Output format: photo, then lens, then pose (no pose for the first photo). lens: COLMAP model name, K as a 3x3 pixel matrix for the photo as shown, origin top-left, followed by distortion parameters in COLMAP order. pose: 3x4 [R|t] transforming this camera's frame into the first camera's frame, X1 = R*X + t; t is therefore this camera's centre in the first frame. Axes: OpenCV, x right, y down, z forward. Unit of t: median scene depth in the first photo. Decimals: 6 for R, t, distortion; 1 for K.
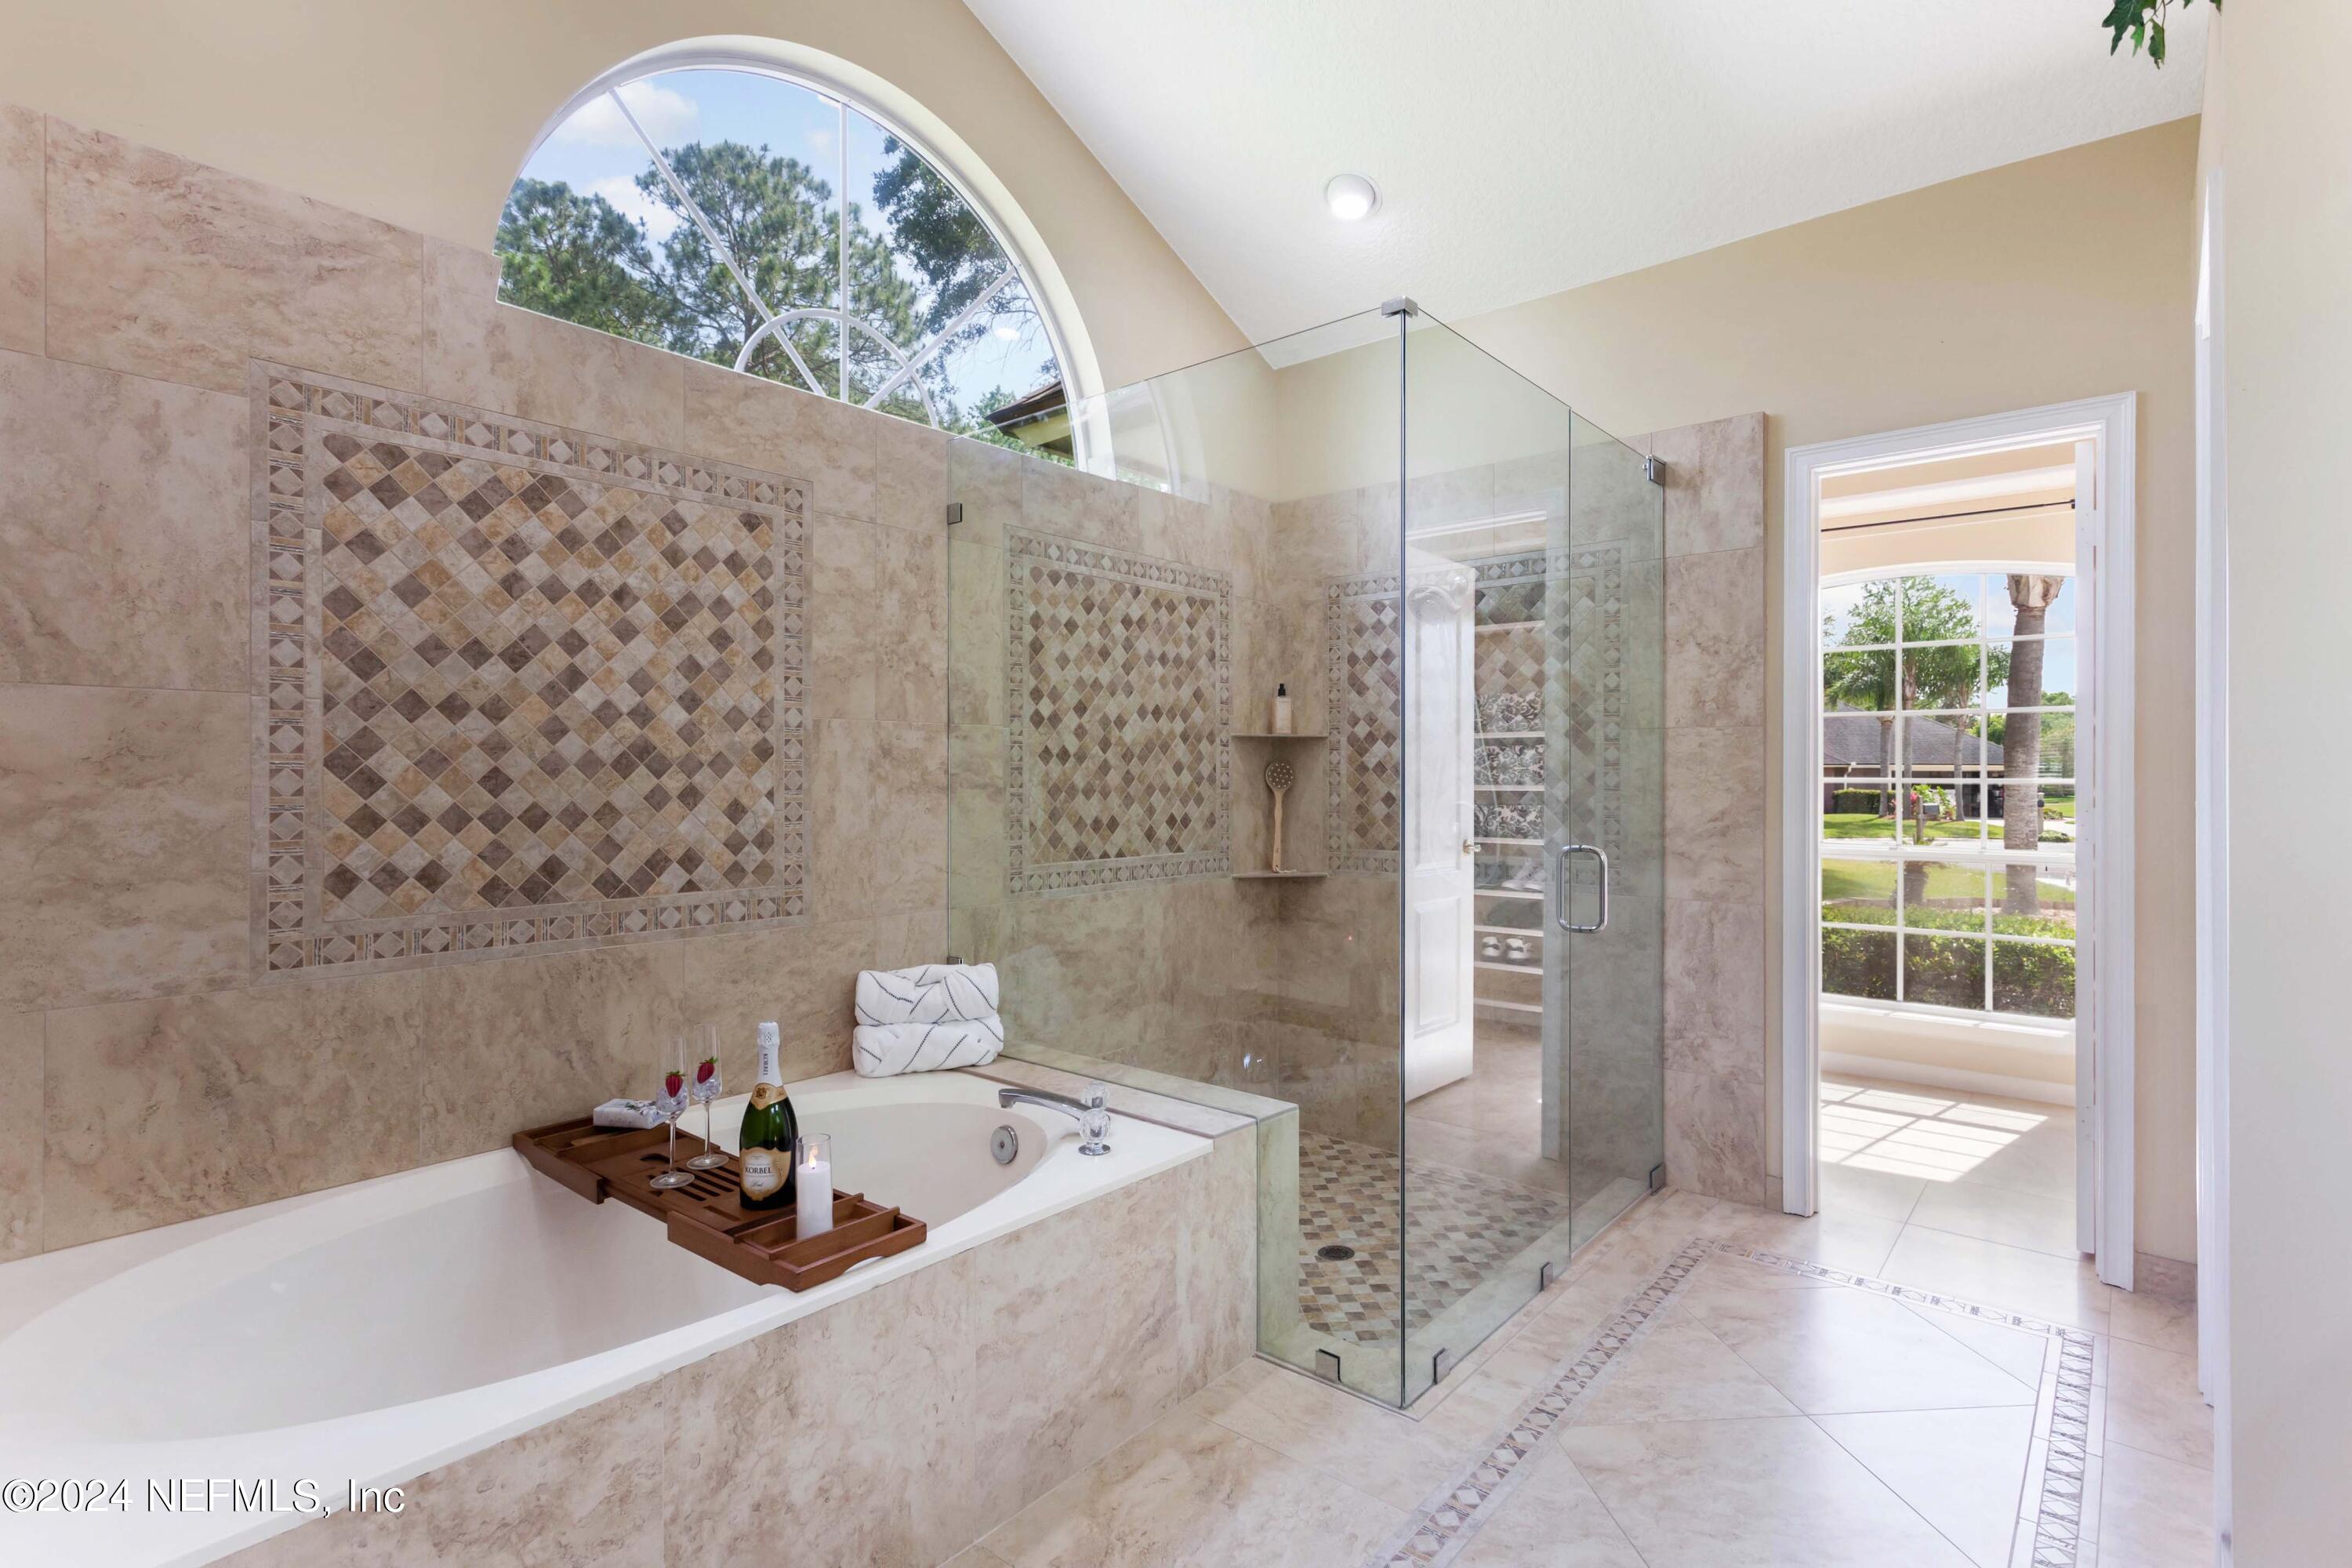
lens RADIAL K [[1137.7, 0, 1174.6], [0, 1137.7, 778.3], [0, 0, 1]] dist [-0.000899, 0.000811]
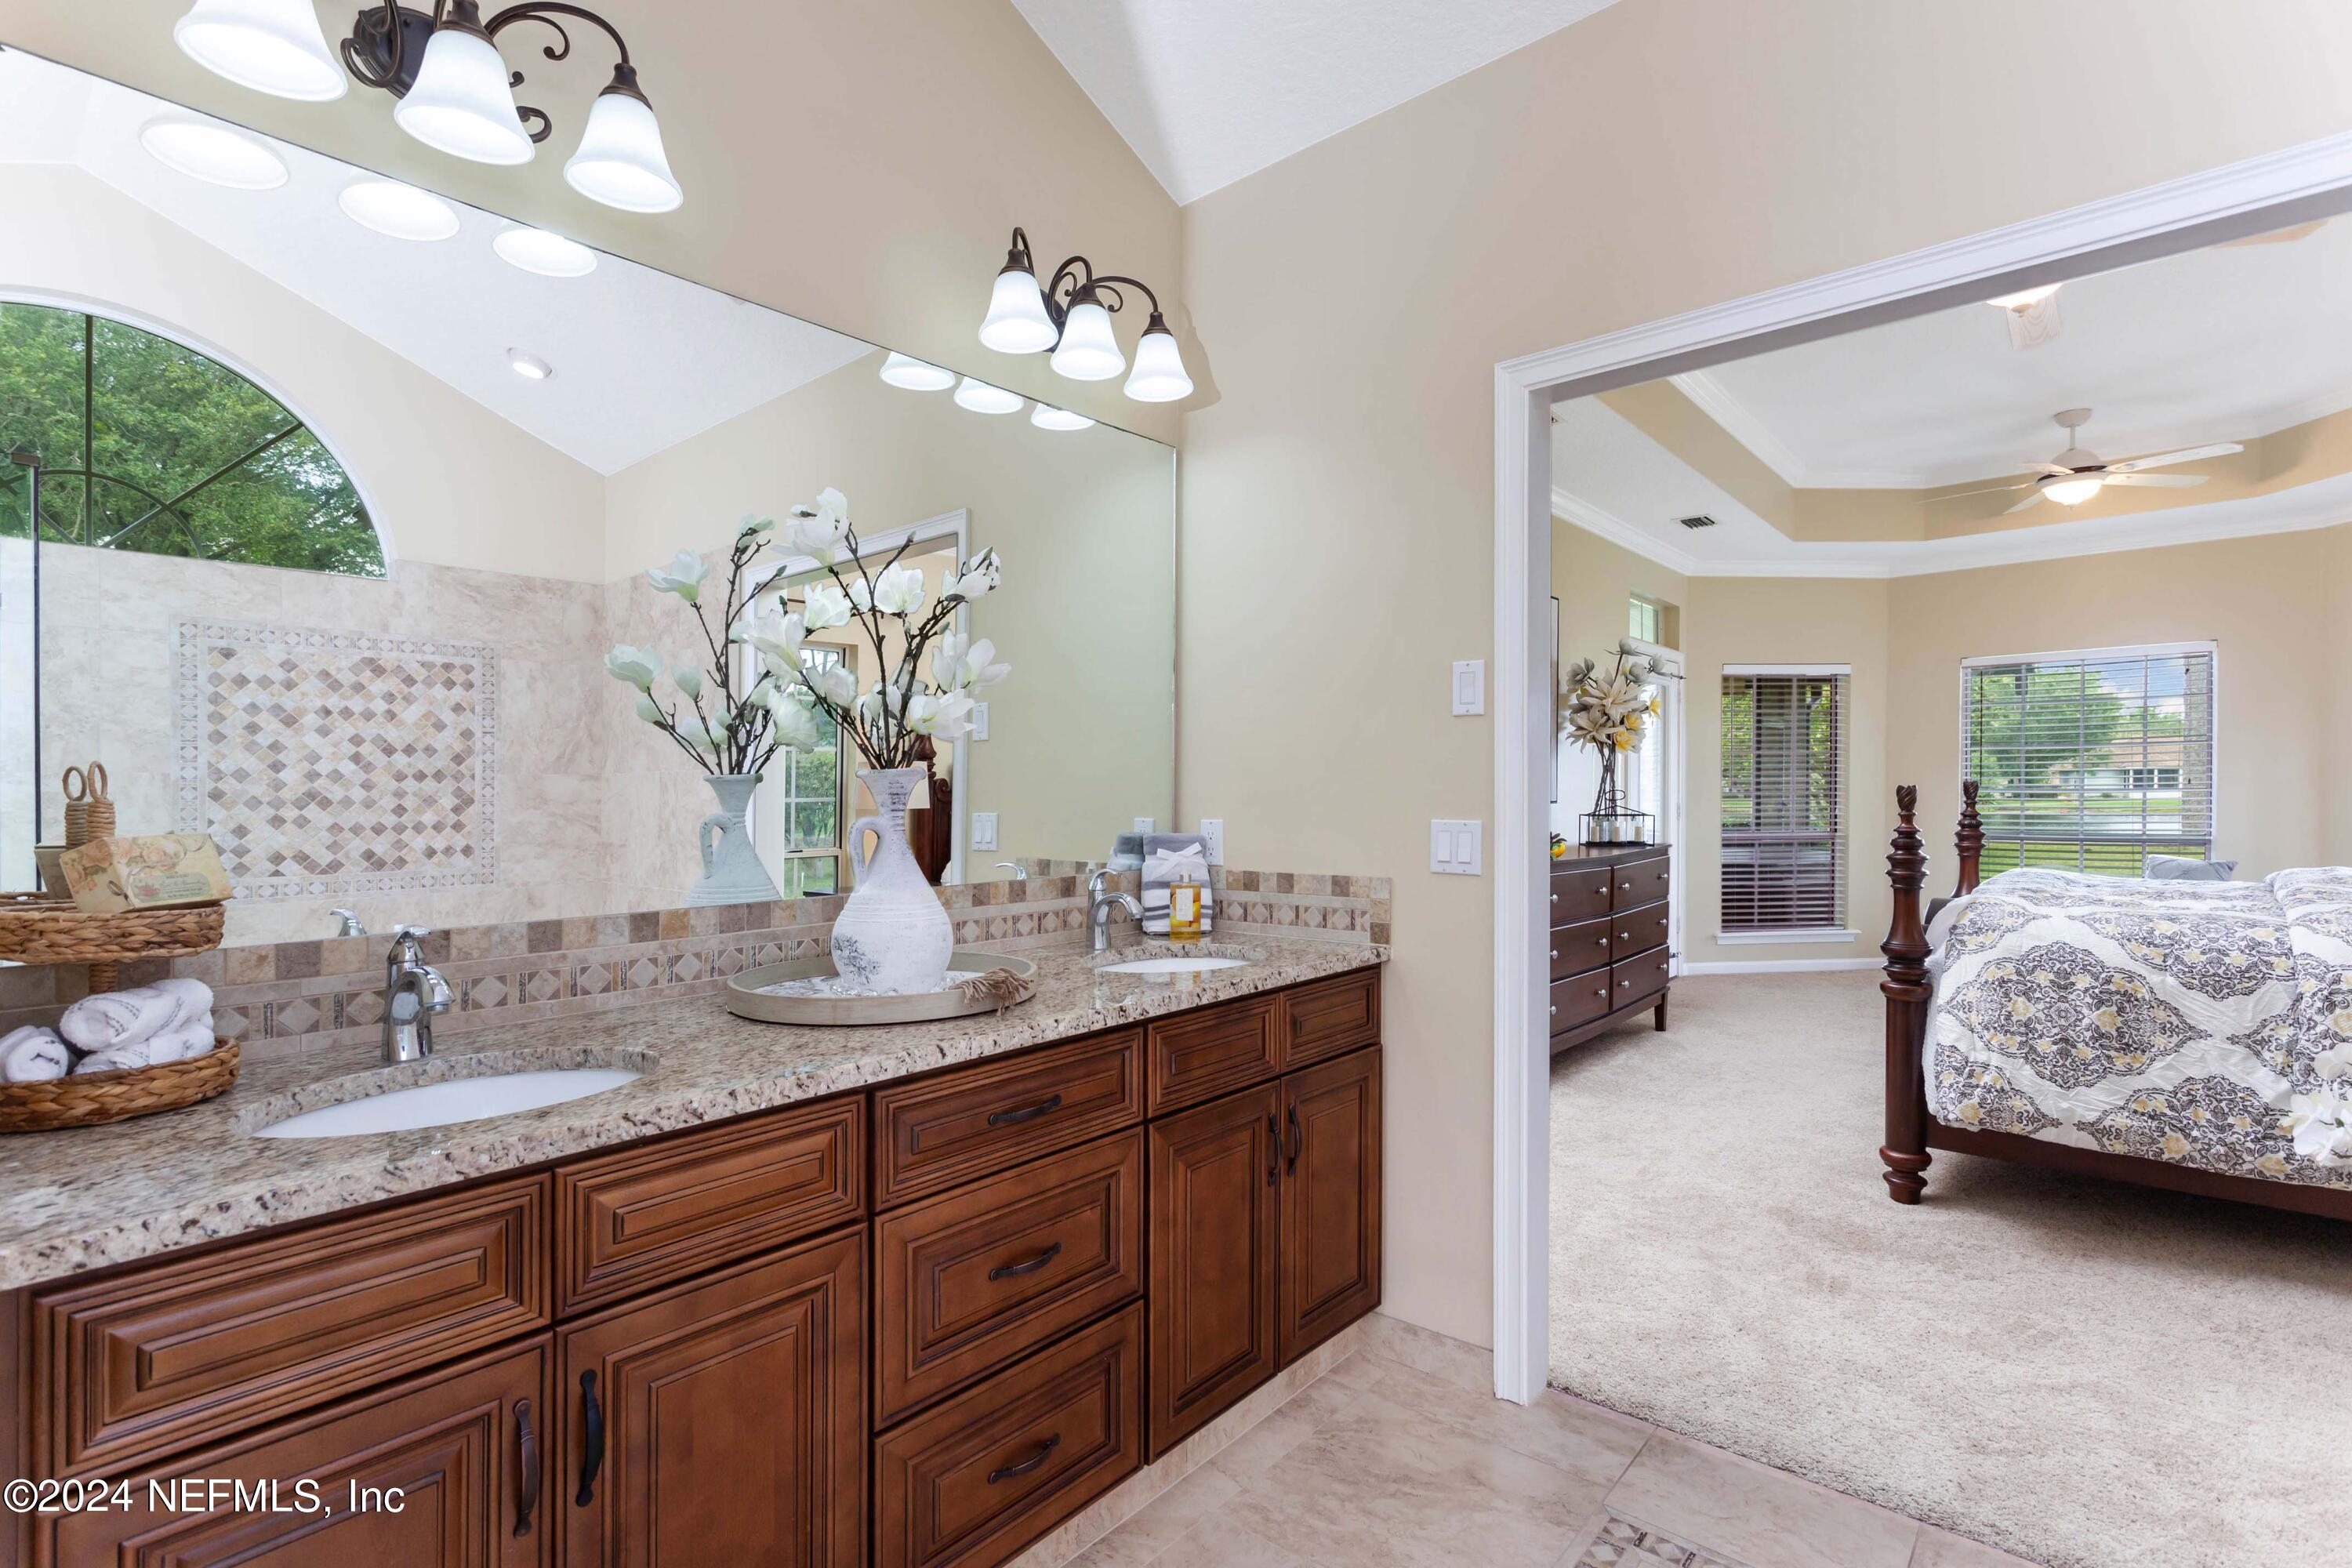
lens RADIAL K [[1137.7, 0, 1176.1], [0, 1137.7, 796.3], [0, 0, 1]] dist [-0.000899, 0.000811]
pose [[-0.006621, 0.011749, 0.999909, -2.766822], [0.021194, 0.999708, -0.011606, 0.031564], [-0.999753, 0.021115, -0.006868, -0.427534]]
